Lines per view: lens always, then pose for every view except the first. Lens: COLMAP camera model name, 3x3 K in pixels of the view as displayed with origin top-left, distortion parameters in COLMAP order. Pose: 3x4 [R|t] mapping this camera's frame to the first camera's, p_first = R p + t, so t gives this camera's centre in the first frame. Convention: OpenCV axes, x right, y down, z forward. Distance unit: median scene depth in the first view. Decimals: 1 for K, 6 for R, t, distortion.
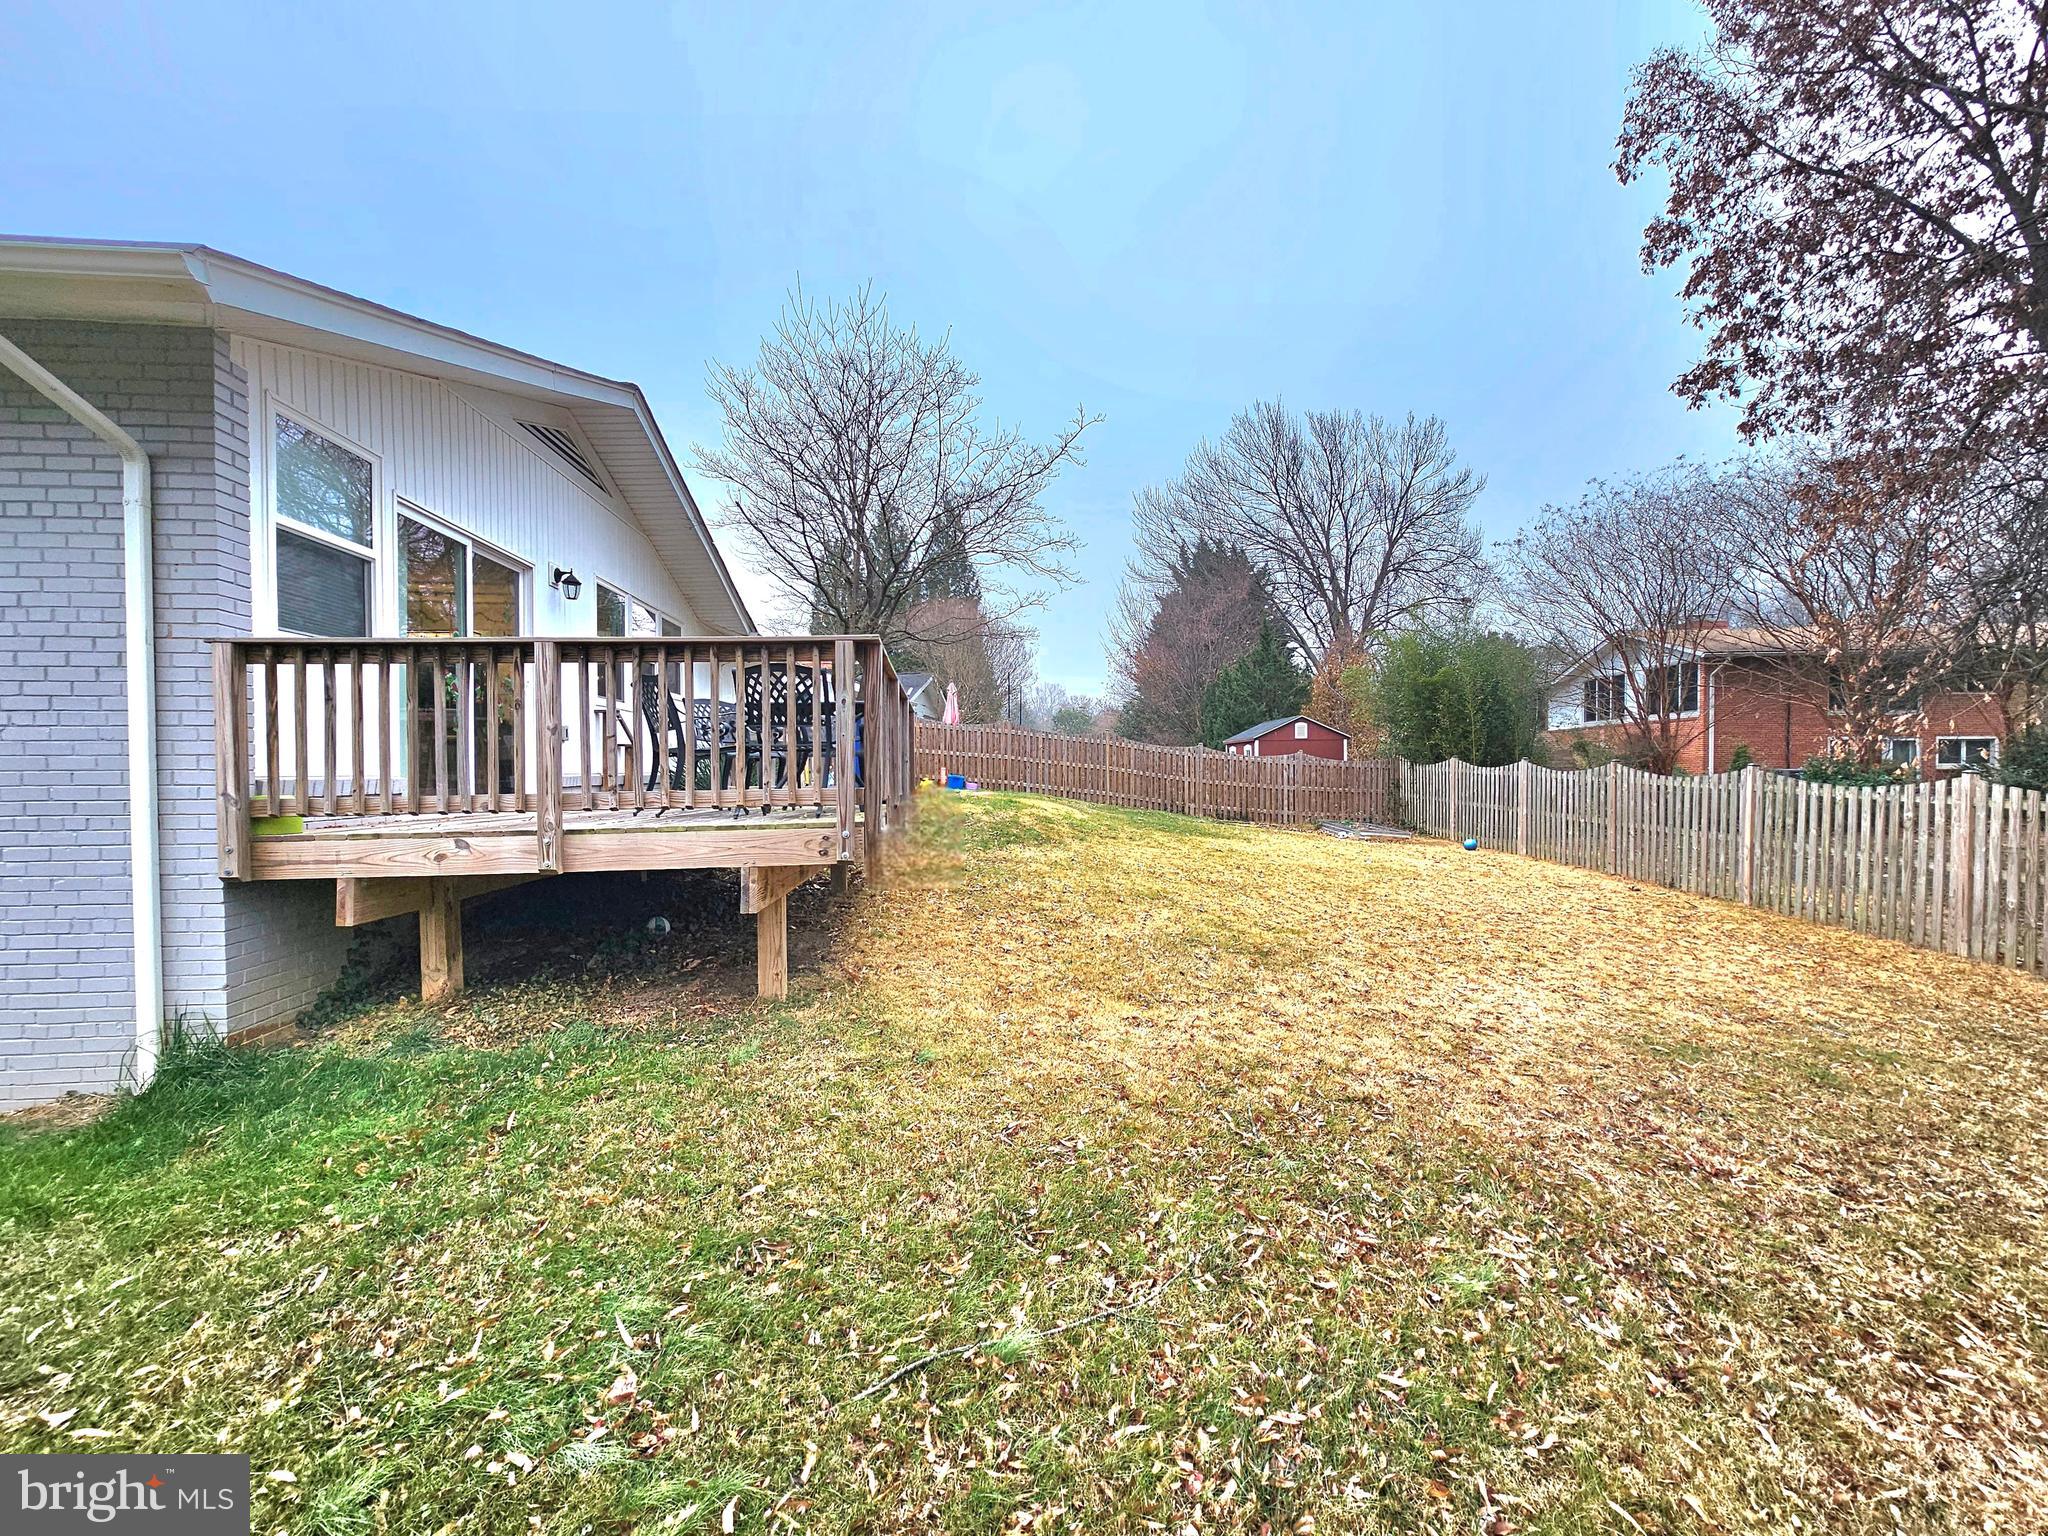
lens RADIAL K [[835.5, 0, 1019.0], [0, 835.5, 783.2], [0, 0, 1]] dist [-0.002517, 0.000922]
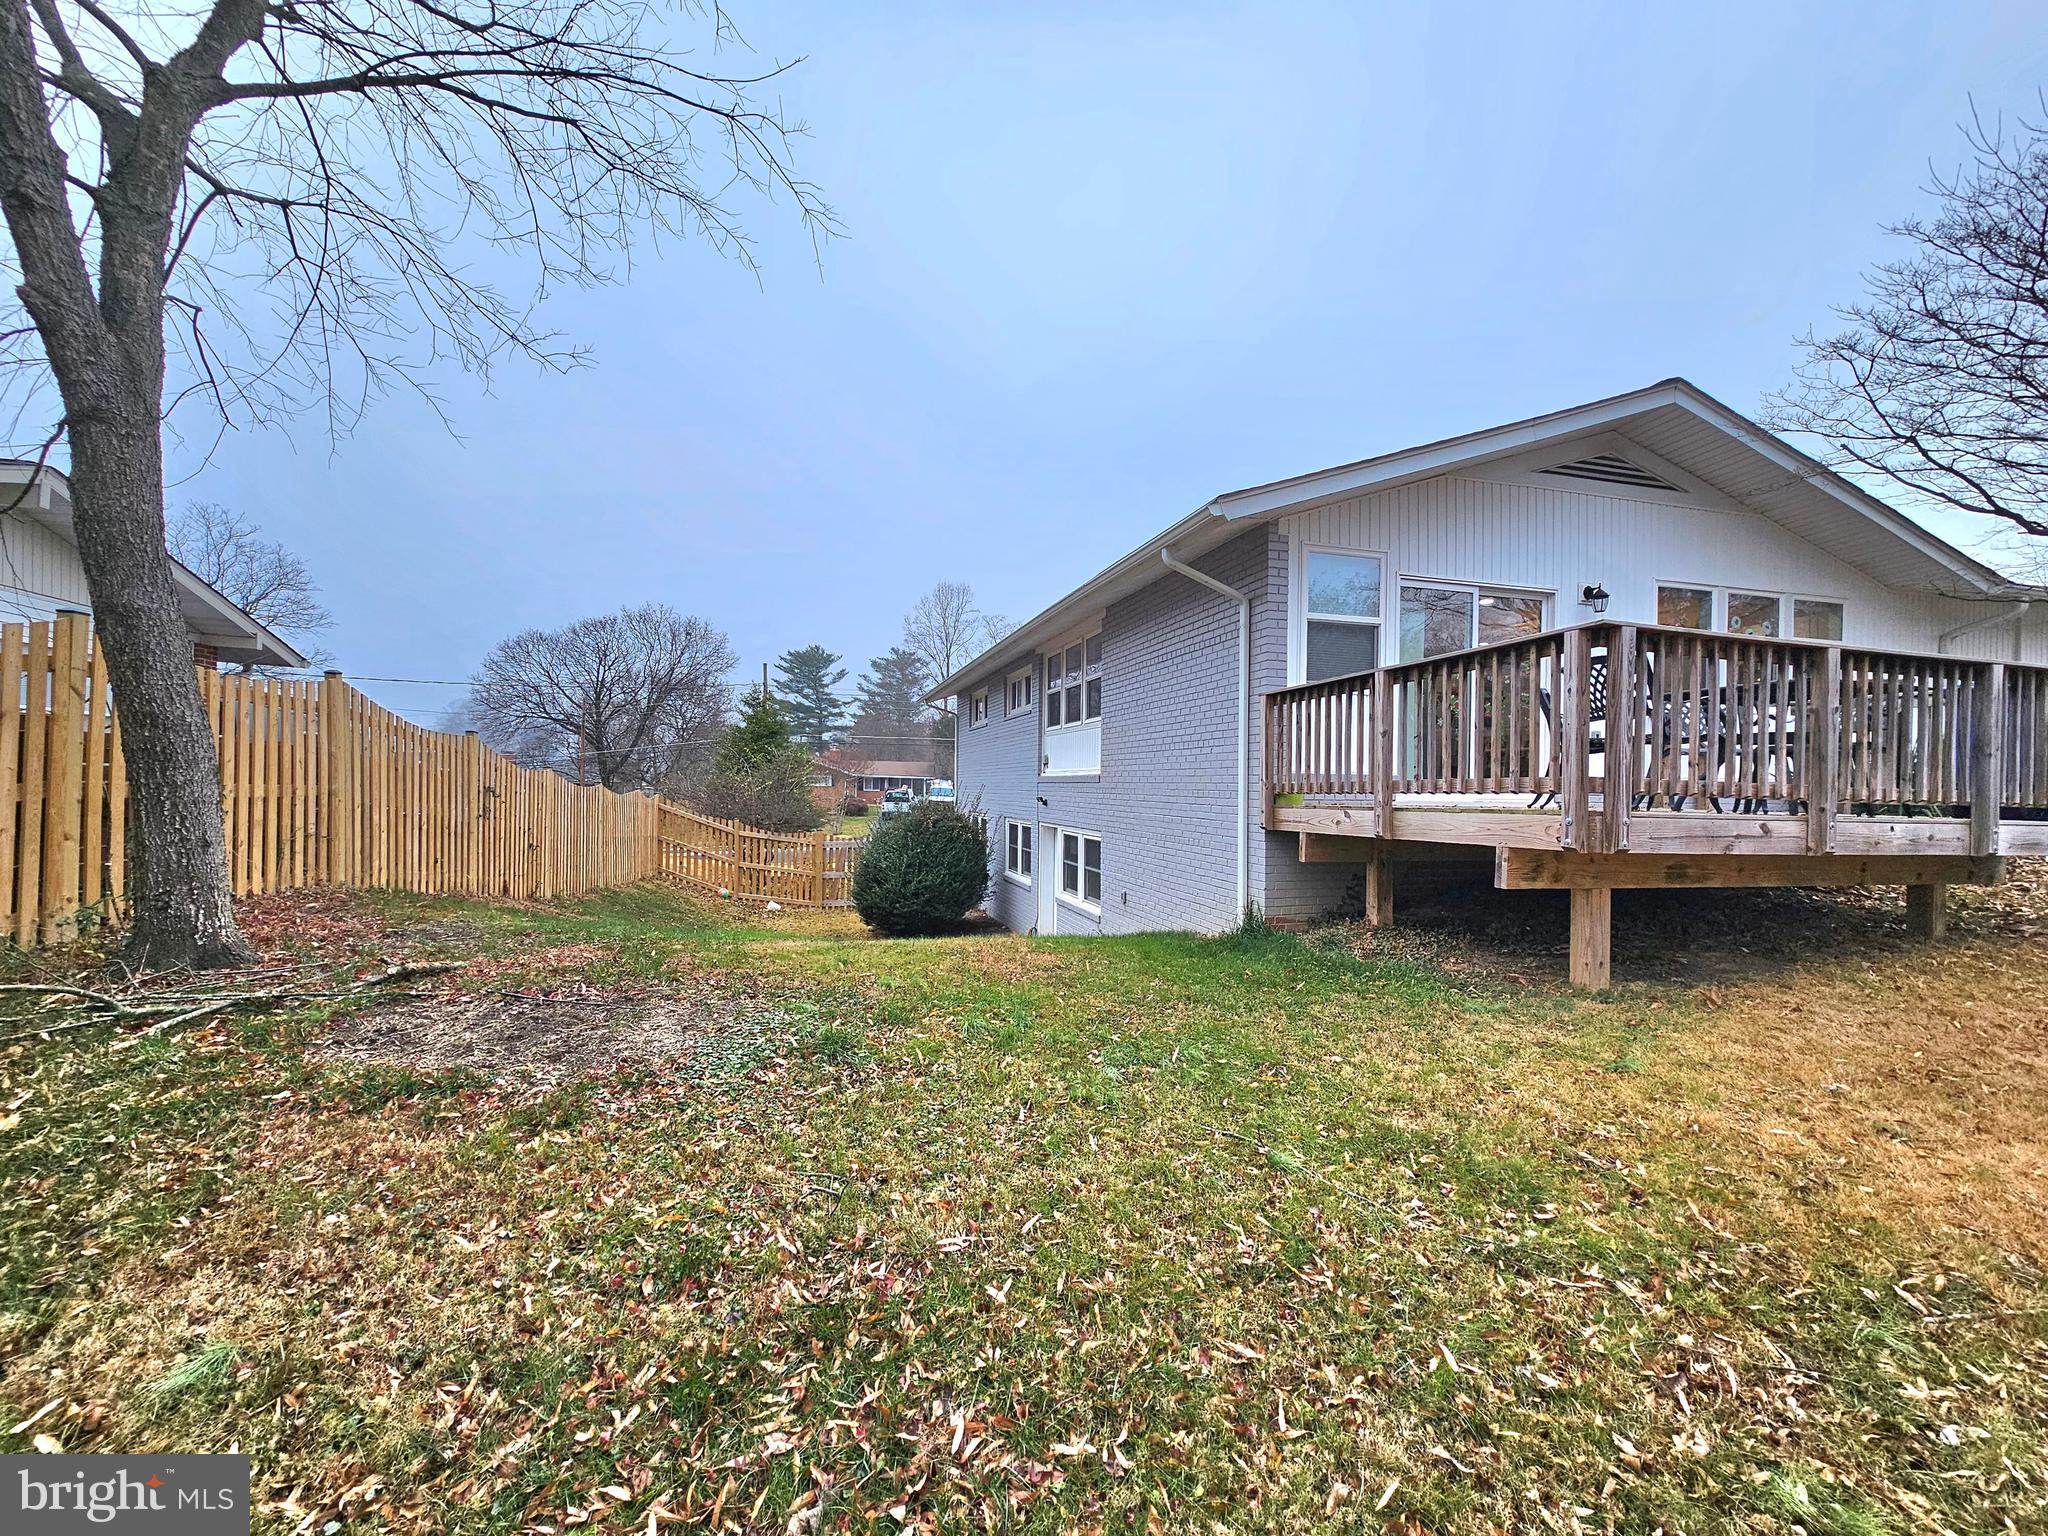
lens RADIAL K [[835.5, 0, 1018.6], [0, 835.5, 781.6], [0, 0, 1]] dist [-0.002517, 0.000922]
pose [[0.166850, 0.000040, -0.985982, 0.702651], [-0.029515, 0.999552, -0.004954, 0.039800], [0.985540, 0.029928, 0.166777, 0.180628]]
